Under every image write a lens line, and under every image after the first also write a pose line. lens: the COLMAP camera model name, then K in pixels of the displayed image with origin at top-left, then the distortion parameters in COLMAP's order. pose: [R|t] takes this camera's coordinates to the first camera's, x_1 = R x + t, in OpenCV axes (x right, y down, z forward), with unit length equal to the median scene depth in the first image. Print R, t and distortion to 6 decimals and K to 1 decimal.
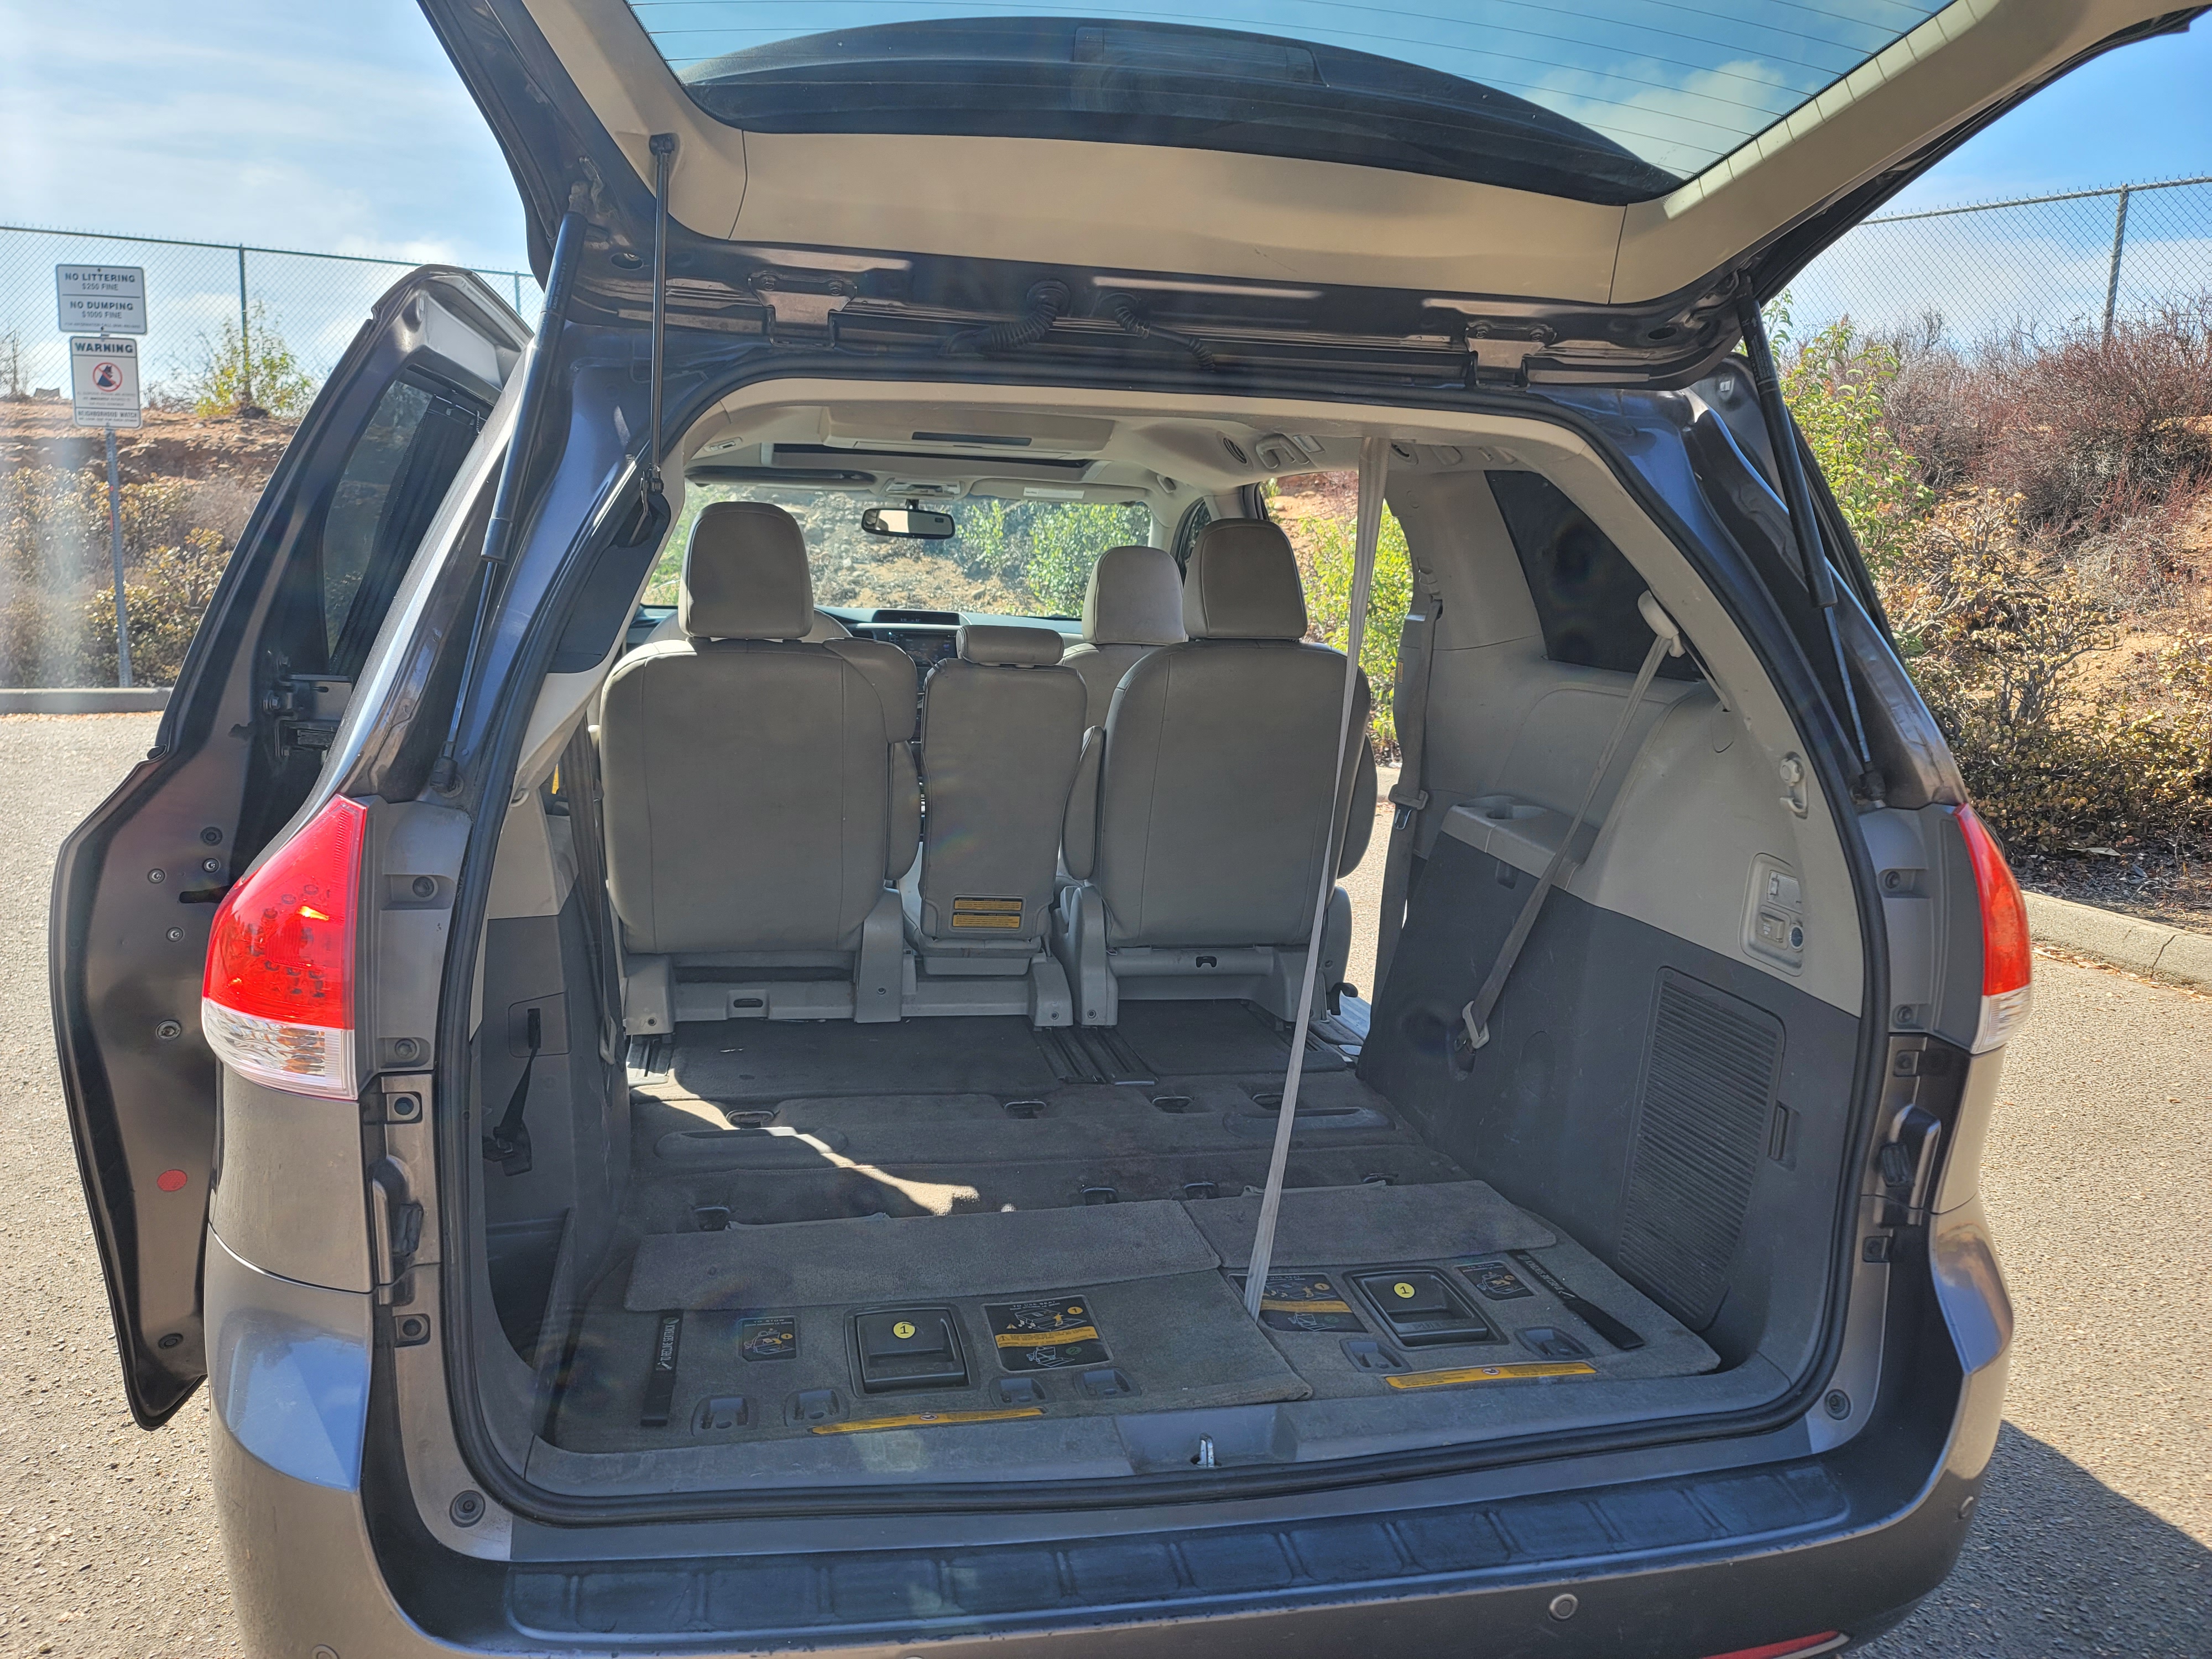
lens RADIAL K [[1638.2, 0, 1106.0], [0, 1638.2, 829.5], [0, 0, 1]] dist [0.004321, 0.150419]
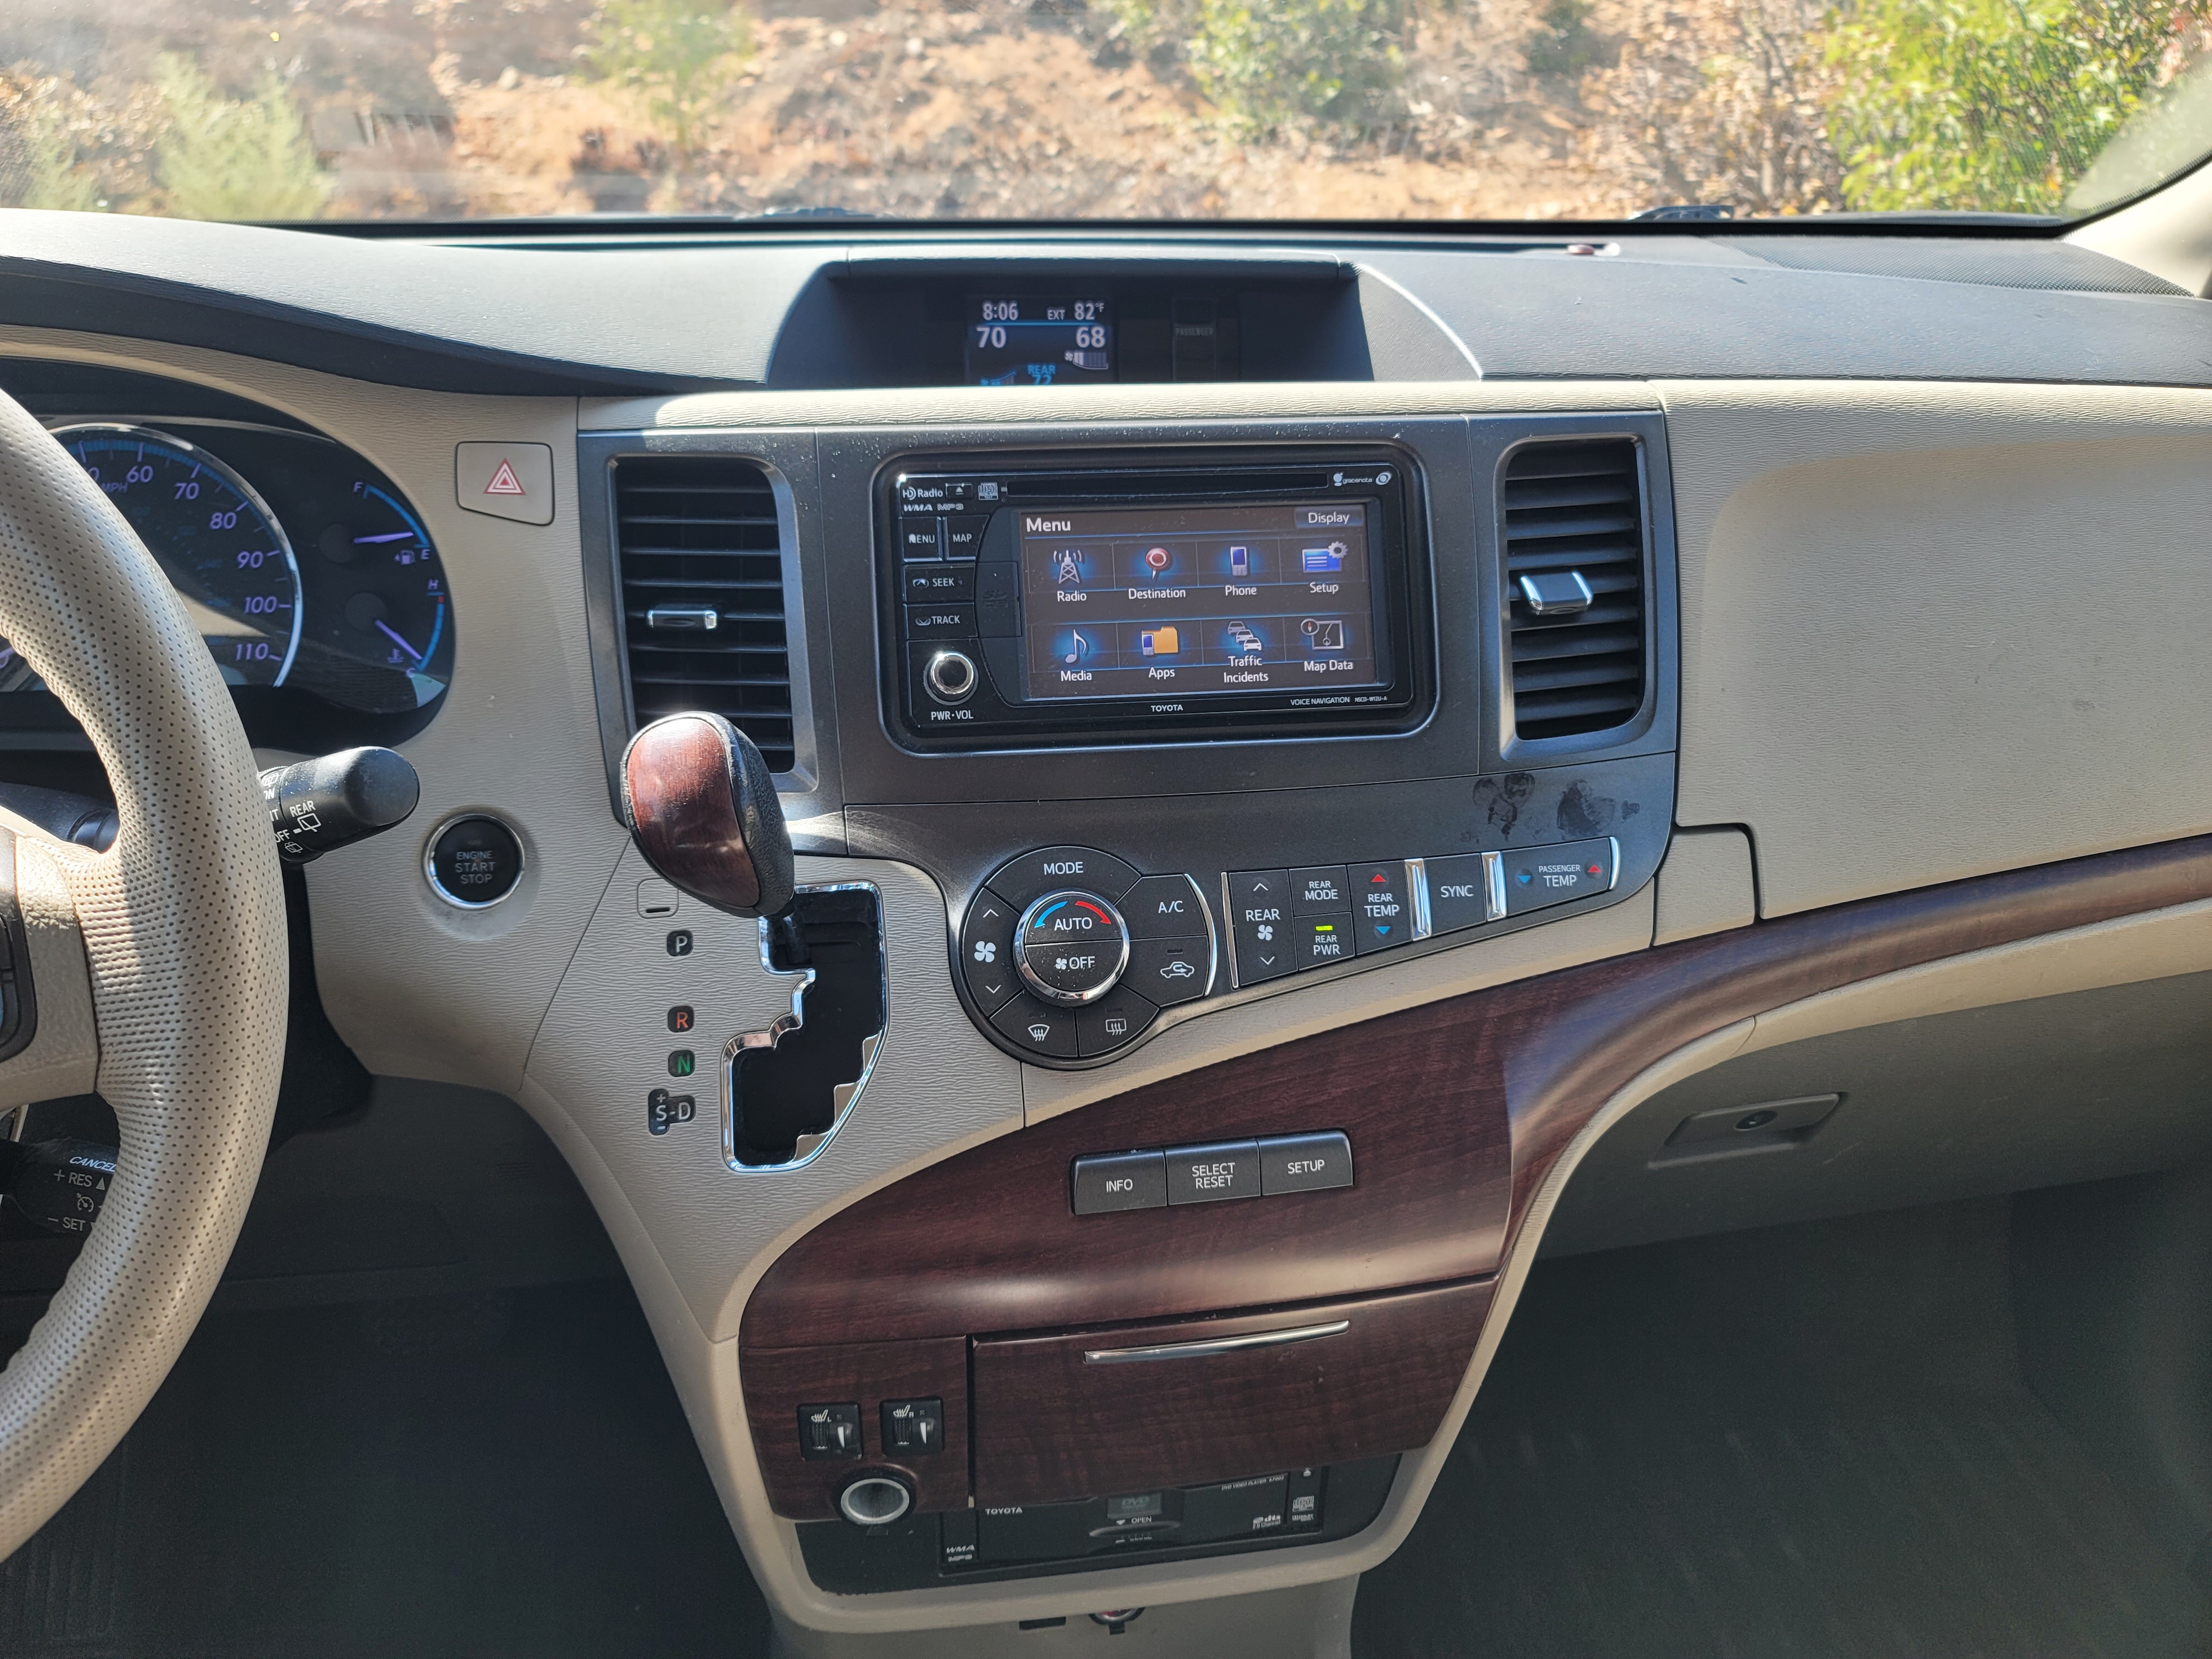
lens RADIAL K [[1638.2, 0, 1106.0], [0, 1638.2, 829.5], [0, 0, 1]] dist [0.004321, 0.150419]
pose [[0.997526, 0.000093, -0.070295, -0.035667], [0.019301, 0.961203, 0.275167, -0.043023], [0.067593, -0.275843, 0.958823, 0.290318]]
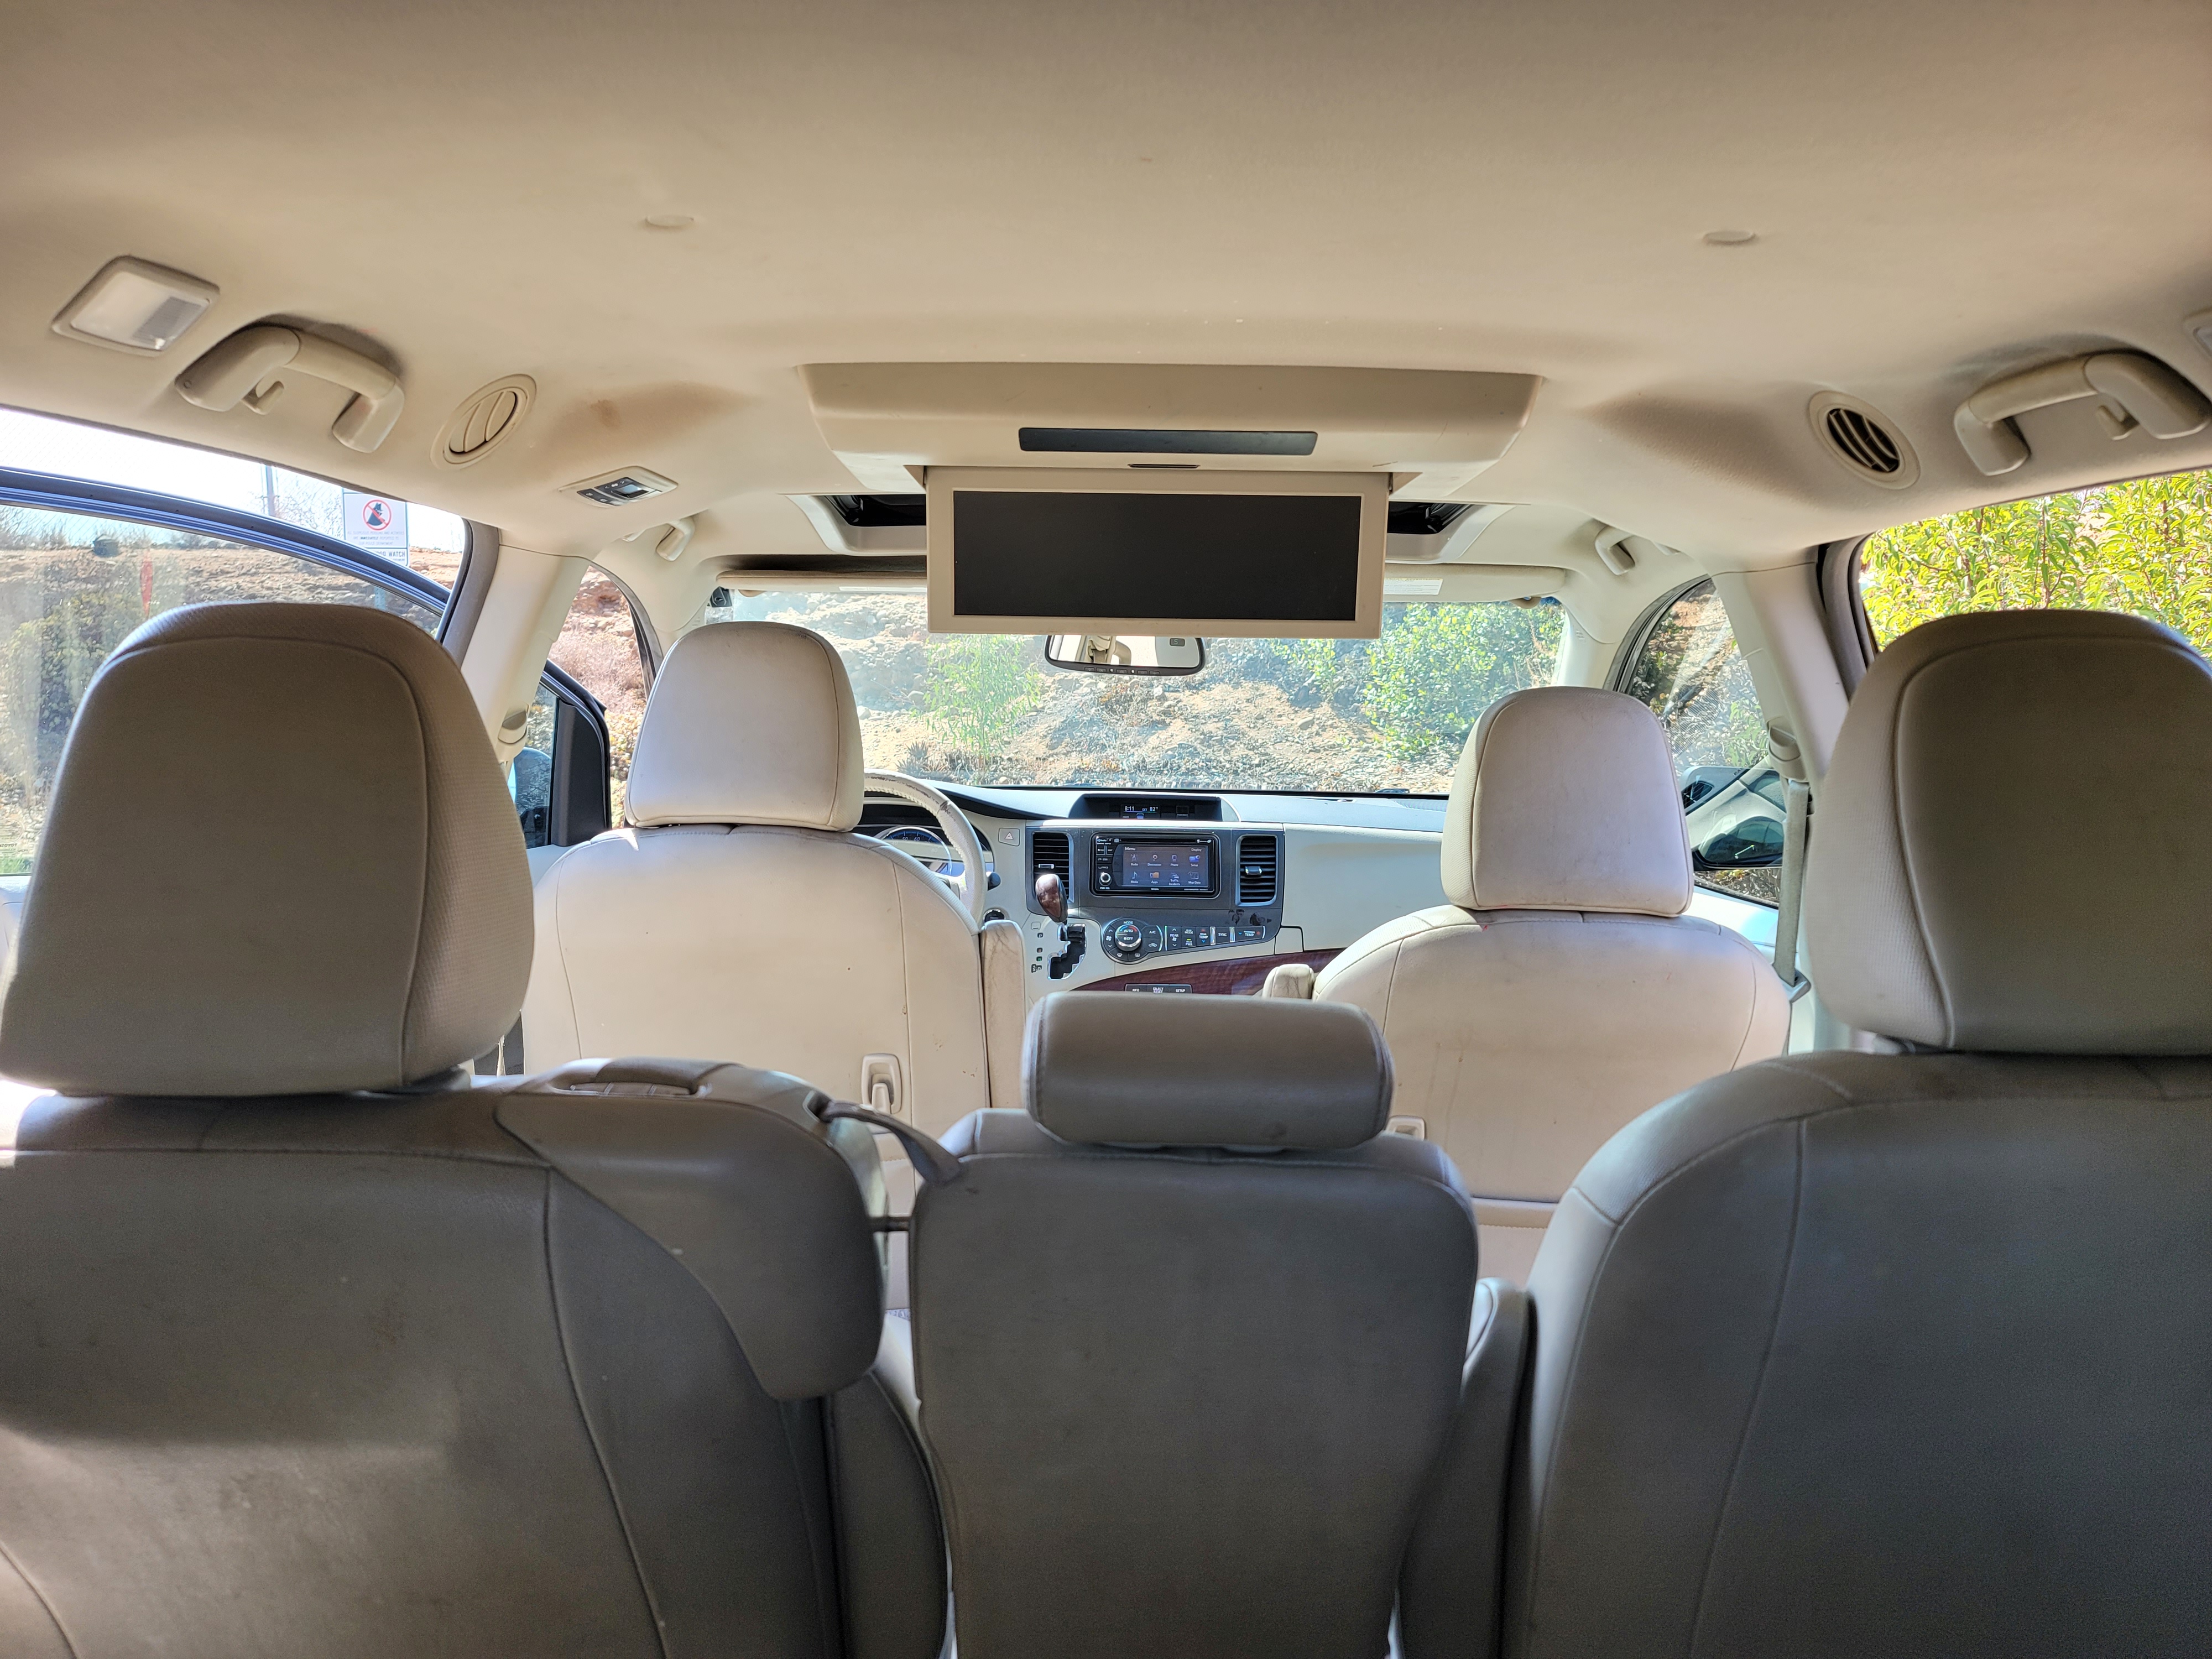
lens RADIAL K [[1614.0, 0, 1106.0], [0, 1614.0, 829.5], [0, 0, 1]] dist [0.185084, 0.000414]
pose [[0.978191, -0.002422, -0.207694, -0.003076], [-0.012172, 0.997545, -0.068962, -0.027599], [0.207351, 0.069986, 0.975760, 0.146163]]
